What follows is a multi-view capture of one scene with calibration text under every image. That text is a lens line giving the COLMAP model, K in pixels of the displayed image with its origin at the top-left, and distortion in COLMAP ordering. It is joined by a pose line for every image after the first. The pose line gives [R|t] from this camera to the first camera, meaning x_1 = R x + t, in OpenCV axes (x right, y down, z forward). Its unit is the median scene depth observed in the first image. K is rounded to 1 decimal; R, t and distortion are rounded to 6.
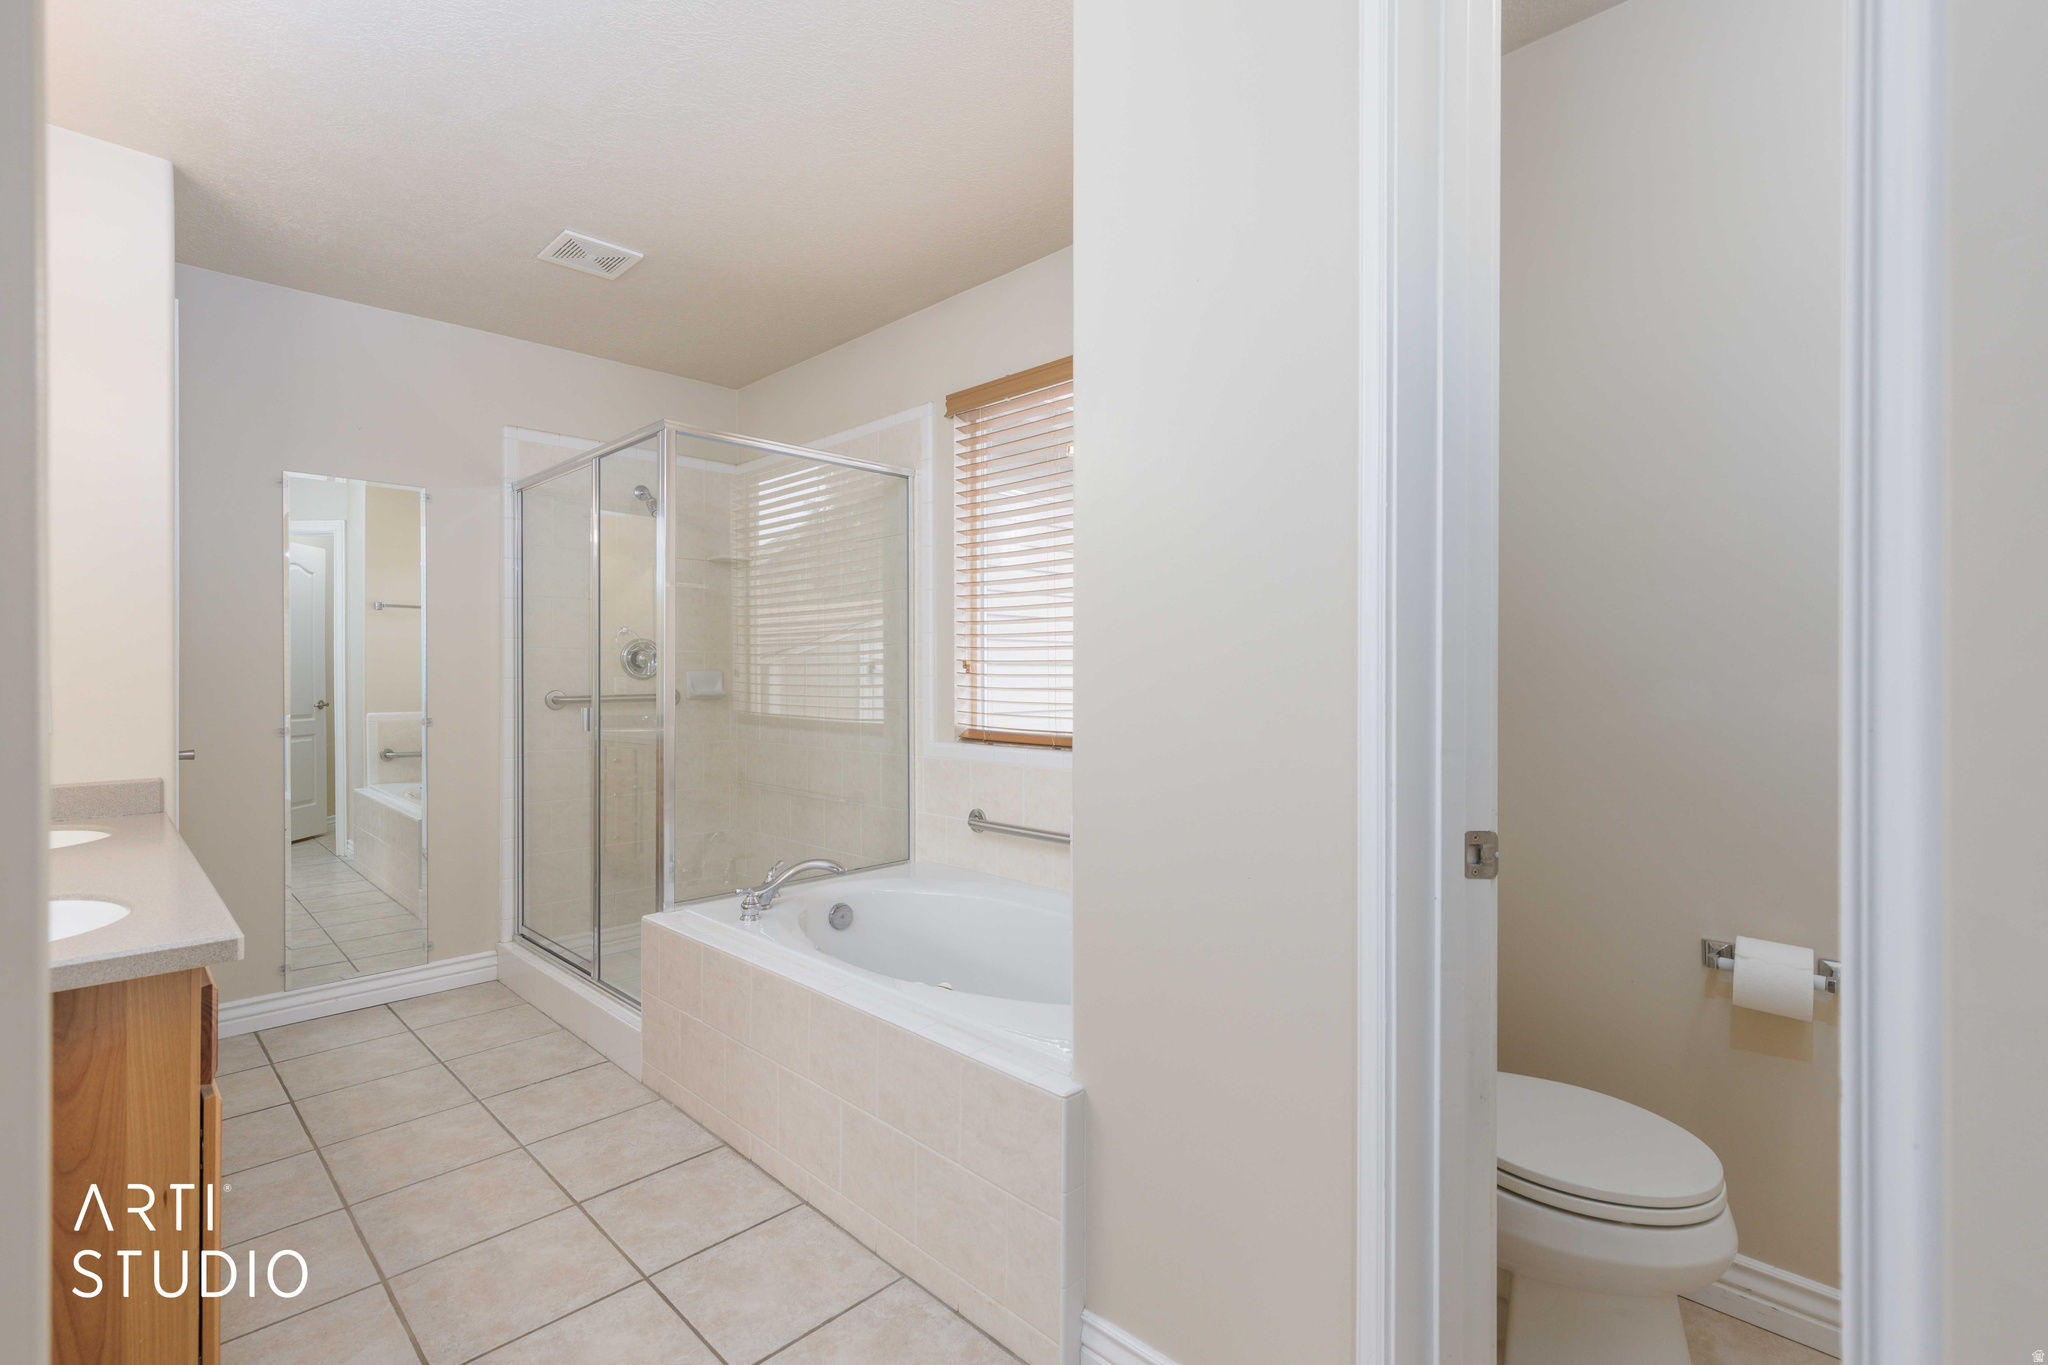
lens RADIAL K [[924.8, 0, 1021.2], [0, 924.8, 679.6], [0, 0, 1]] dist [0.004130, -0.001518]
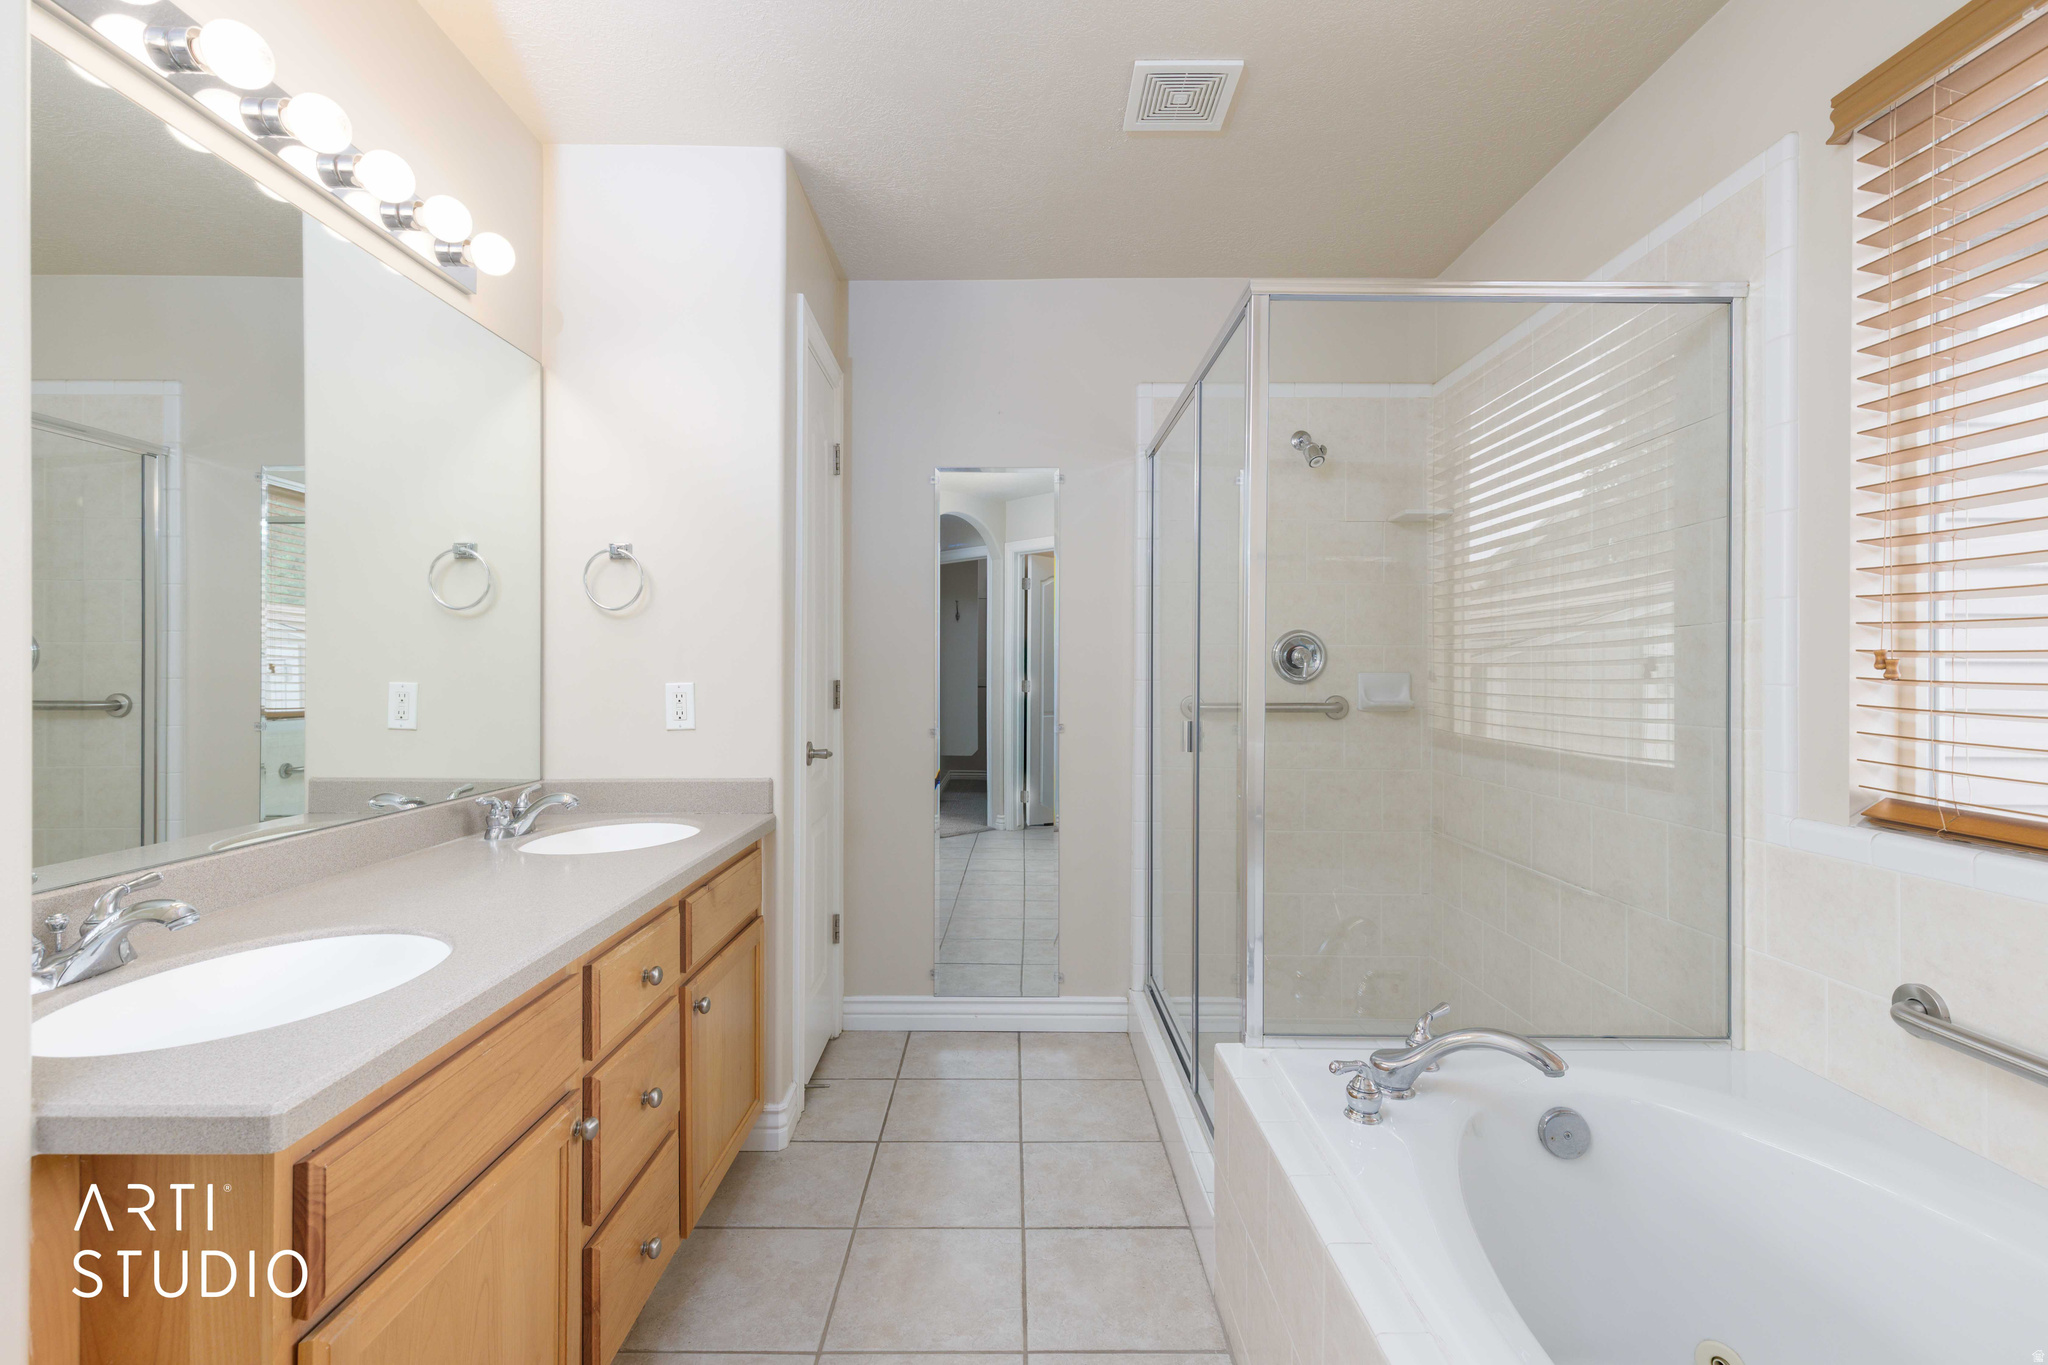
lens RADIAL K [[924.8, 0, 1020.1], [0, 924.8, 672.5], [0, 0, 1]] dist [0.004130, -0.001518]
pose [[0.705237, 0.004088, -0.708960, -0.034209], [-0.012060, 0.999908, -0.006231, -0.002044], [0.708869, 0.012945, 0.705221, 0.351903]]
